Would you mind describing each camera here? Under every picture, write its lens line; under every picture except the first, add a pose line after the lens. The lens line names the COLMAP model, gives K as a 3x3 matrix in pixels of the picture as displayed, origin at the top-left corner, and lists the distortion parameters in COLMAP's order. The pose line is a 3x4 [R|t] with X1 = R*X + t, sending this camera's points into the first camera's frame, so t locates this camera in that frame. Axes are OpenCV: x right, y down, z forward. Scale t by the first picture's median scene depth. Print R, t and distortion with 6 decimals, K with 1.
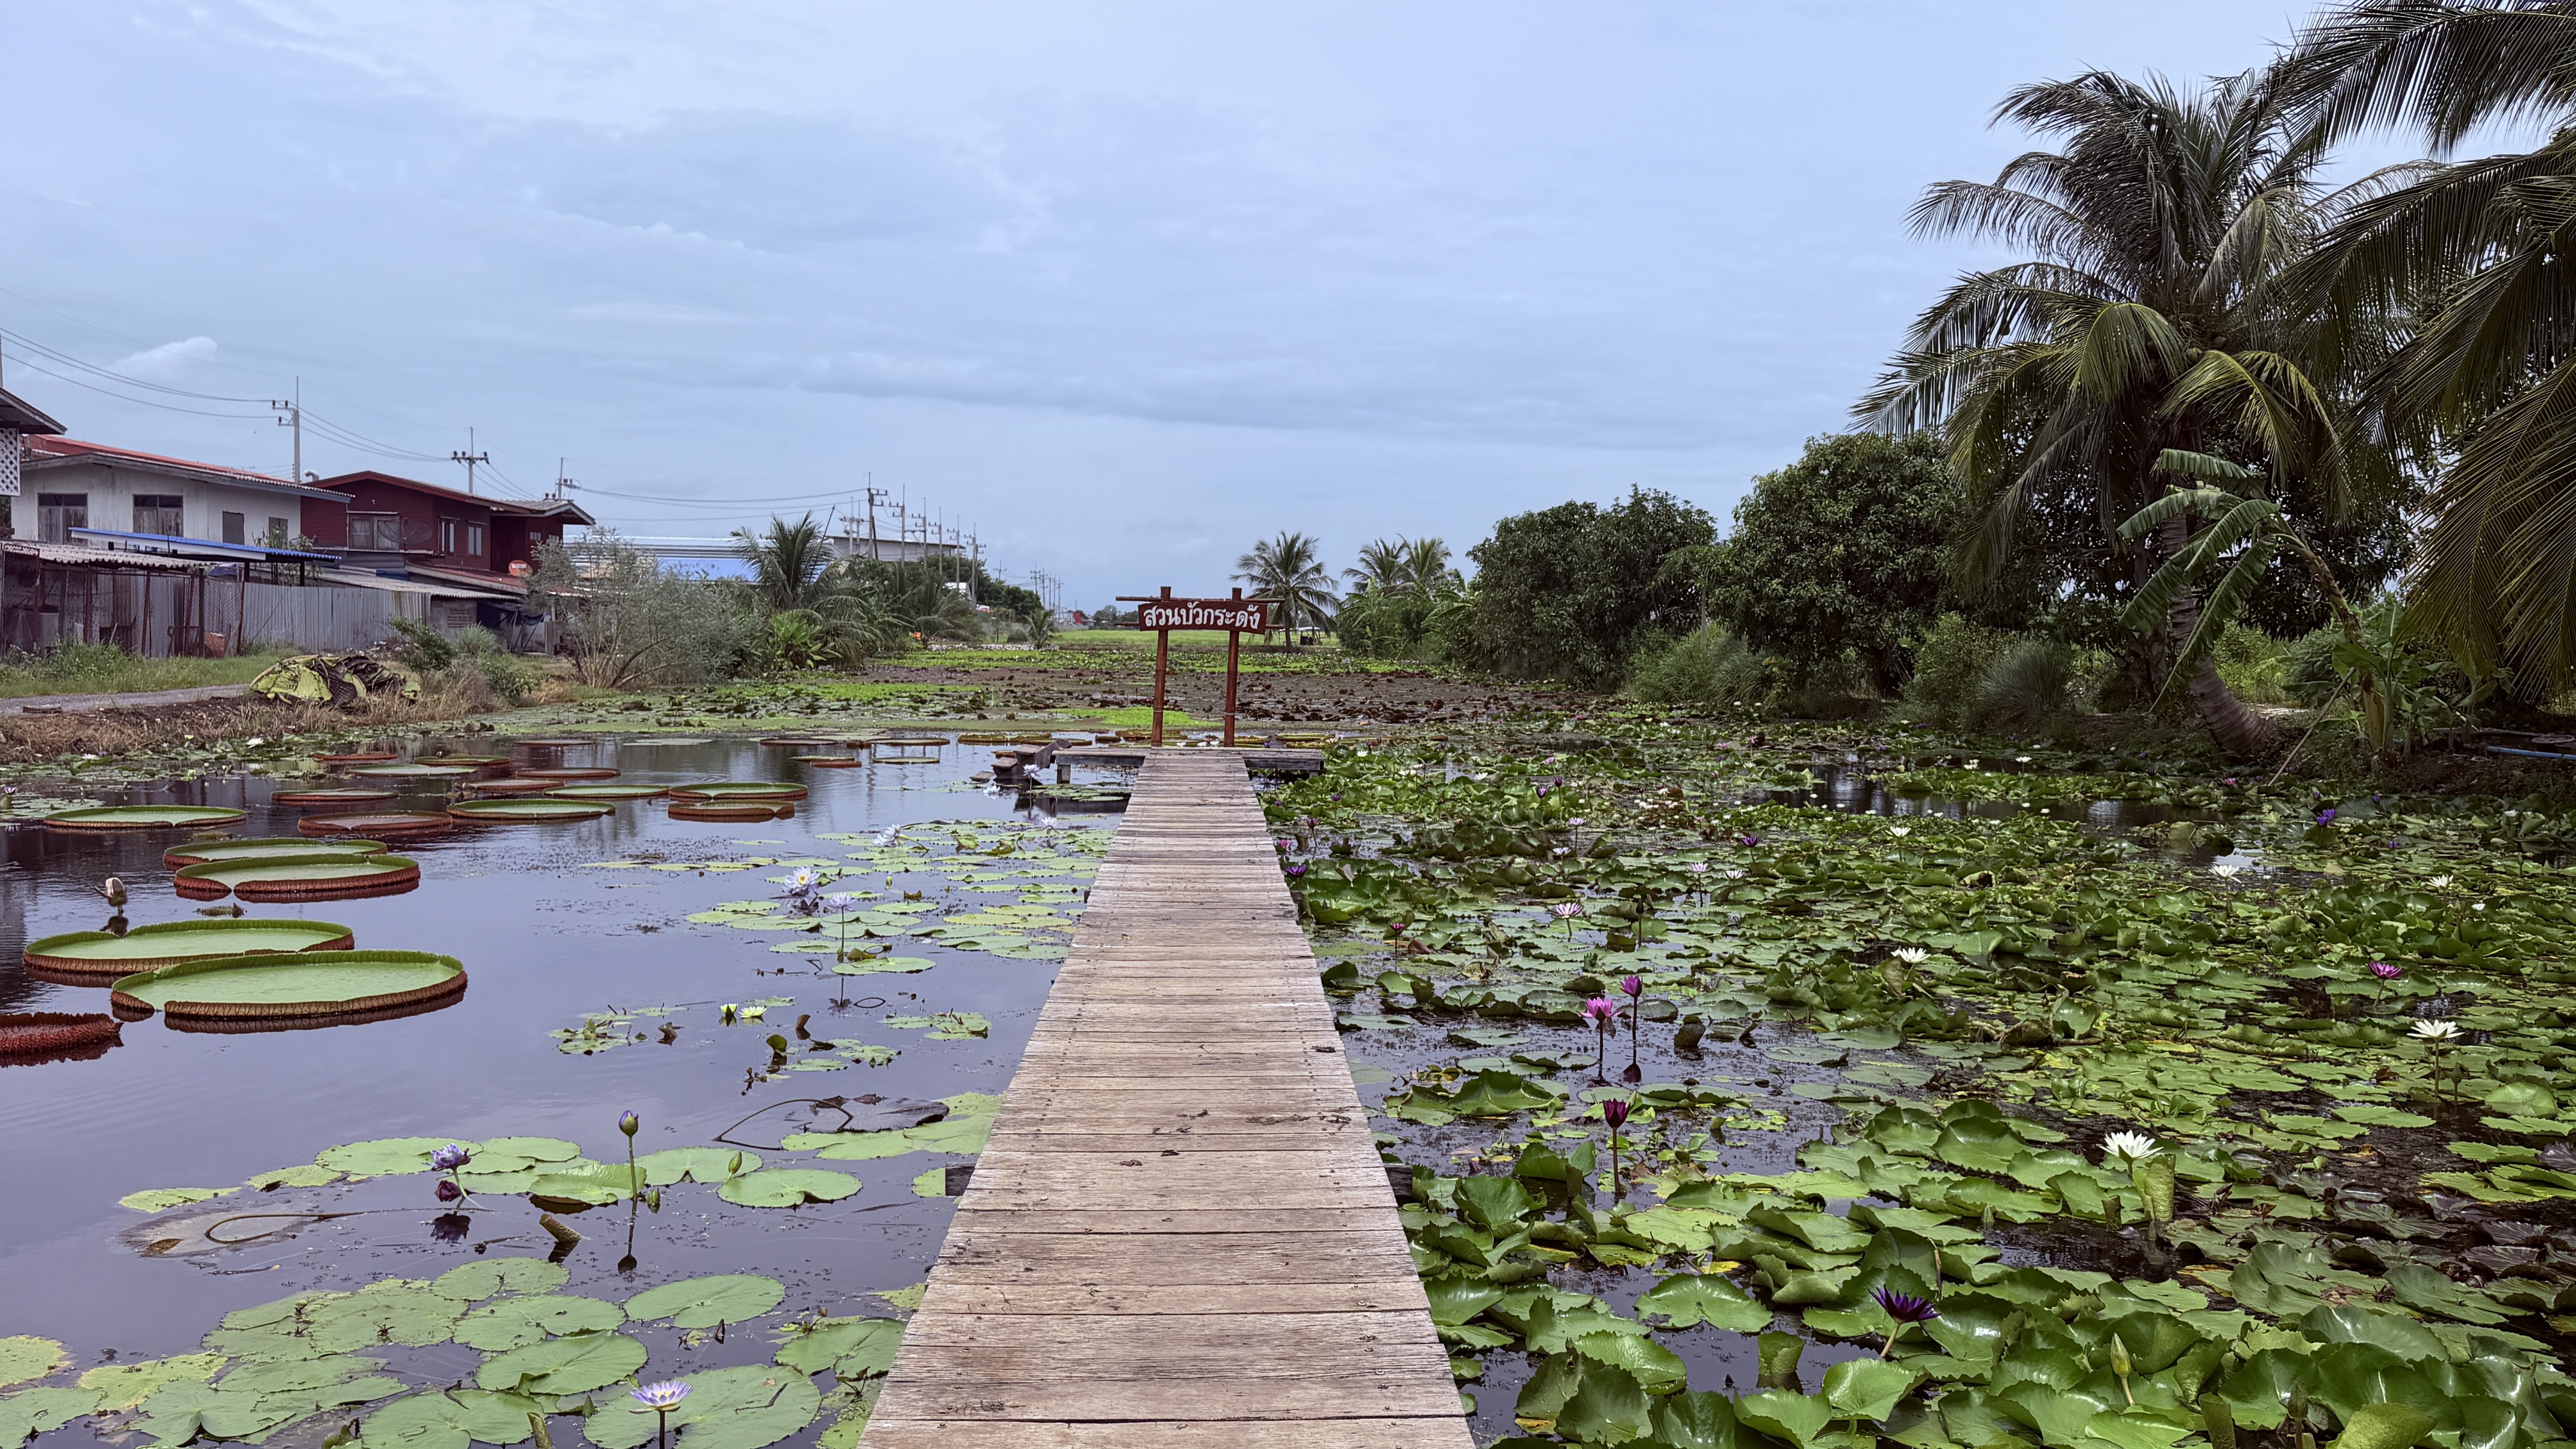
lens RADIAL K [[2133.0, 0, 1327.3], [0, 2133.0, 776.4], [0, 0, 1]] dist [0.103733, -0.166416]
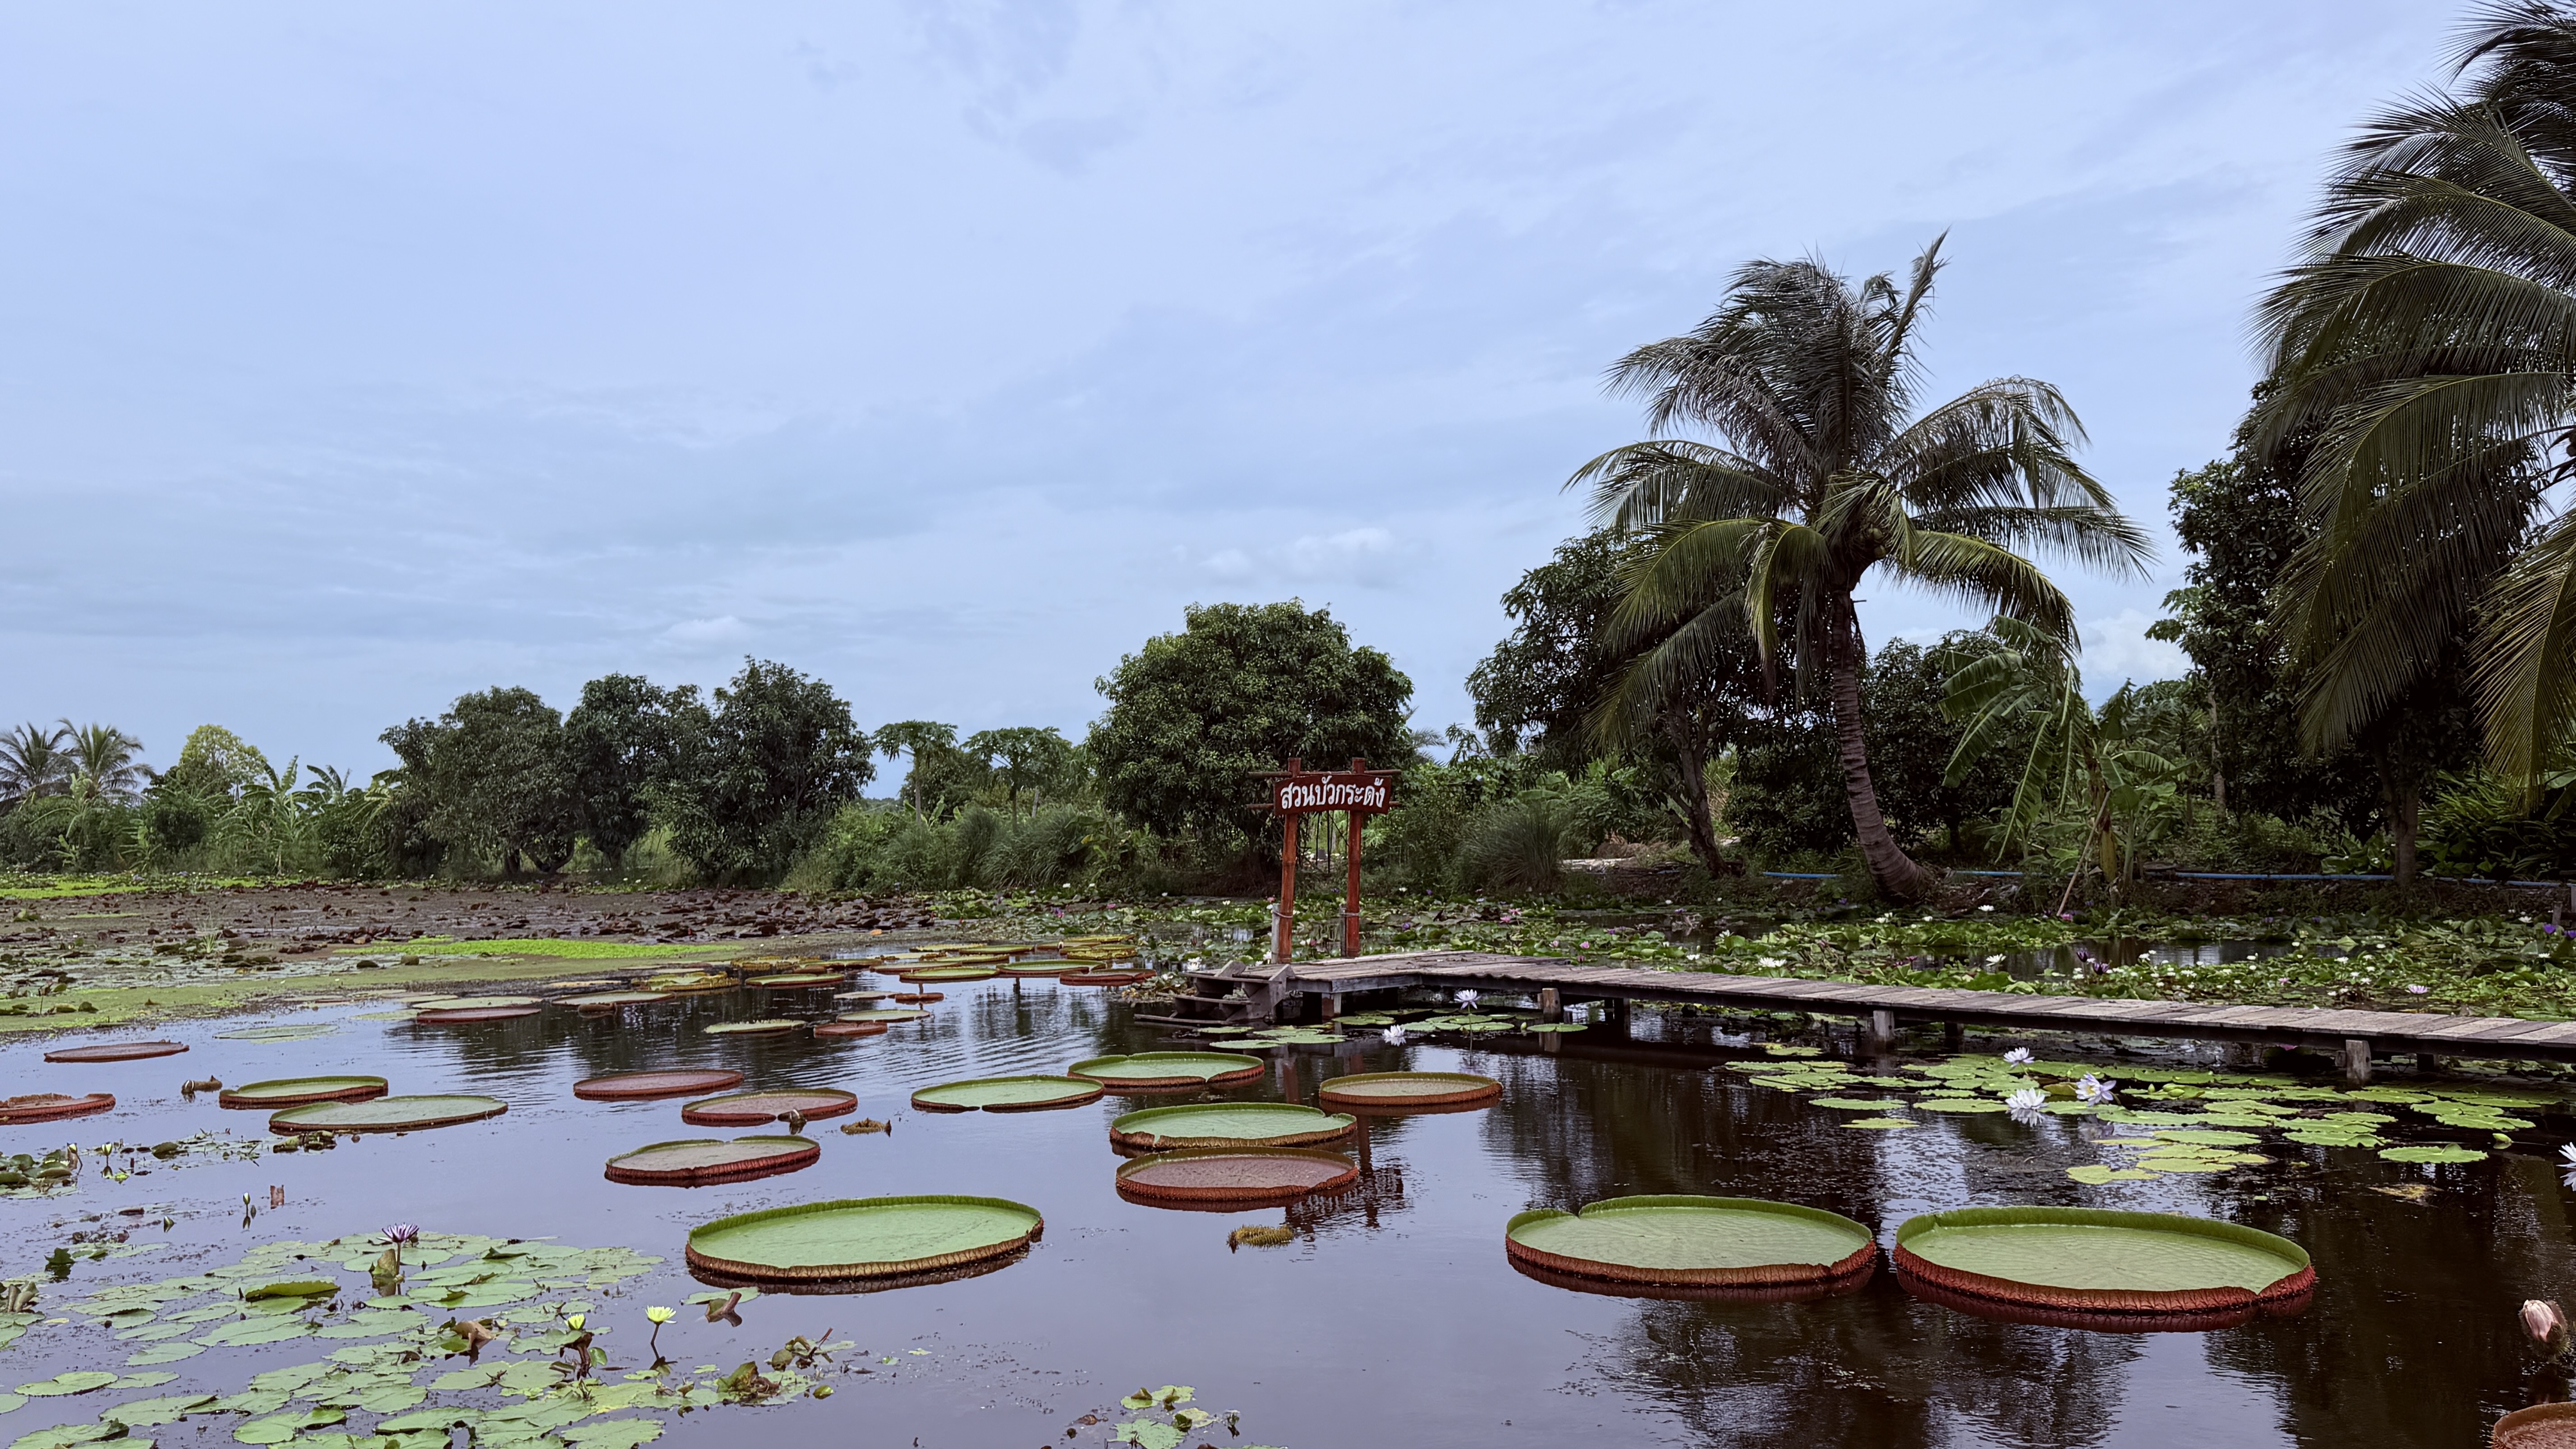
lens RADIAL K [[2133.0, 0, 1289.8], [0, 2133.0, 700.8], [0, 0, 1]] dist [0.103733, -0.166416]
pose [[0.778092, -0.003194, 0.628142, -0.361566], [0.079136, 0.992518, -0.092980, -0.022780], [-0.623146, 0.122056, 0.772523, 0.238871]]
